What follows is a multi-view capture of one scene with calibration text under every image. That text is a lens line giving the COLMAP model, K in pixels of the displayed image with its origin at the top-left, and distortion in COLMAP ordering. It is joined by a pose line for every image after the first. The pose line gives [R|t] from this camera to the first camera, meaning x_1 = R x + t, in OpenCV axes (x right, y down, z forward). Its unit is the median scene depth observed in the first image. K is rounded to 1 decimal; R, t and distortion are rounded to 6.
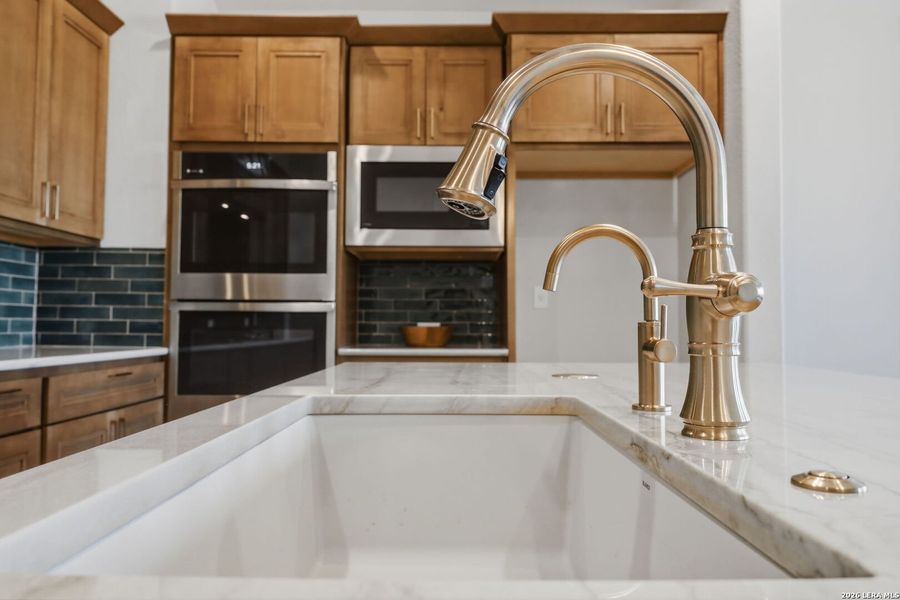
lens RADIAL K [[673.7, 0, 448.4], [0, 673.7, 296.2], [0, 0, 1]] dist [-0.002297, 0.006901]
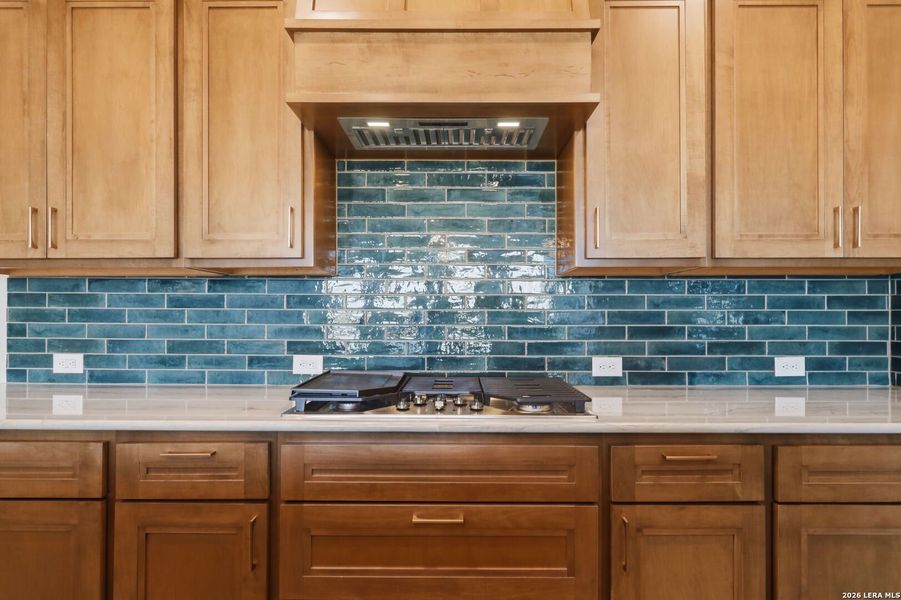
lens RADIAL K [[449.5, 0, 455.6], [0, 449.5, 314.6], [0, 0, 1]] dist [-0.006591, 0.000522]
pose [[0.010211, -0.011289, -0.999884, -0.026394], [0.040652, 0.999114, -0.010865, -0.038306], [0.999121, -0.040536, 0.010661, 0.422864]]
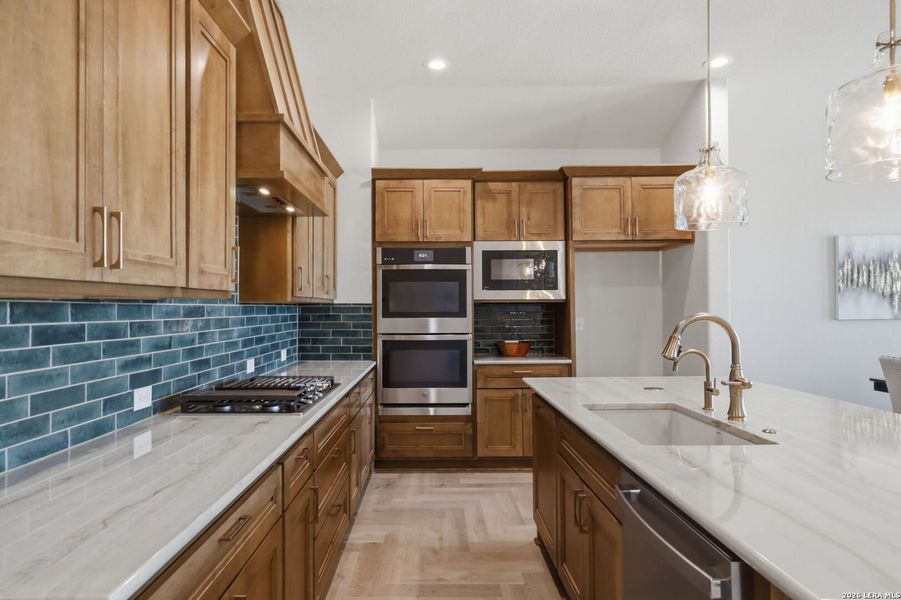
lens RADIAL K [[560.1, 0, 430.6], [0, 560.1, 300.9], [0, 0, 1]] dist [0.006035, -0.000469]
pose [[0.999912, -0.012491, 0.004393, -0.276621], [0.012359, 0.999500, 0.029089, -0.118441], [-0.004754, -0.029032, 0.999567, -0.439200]]
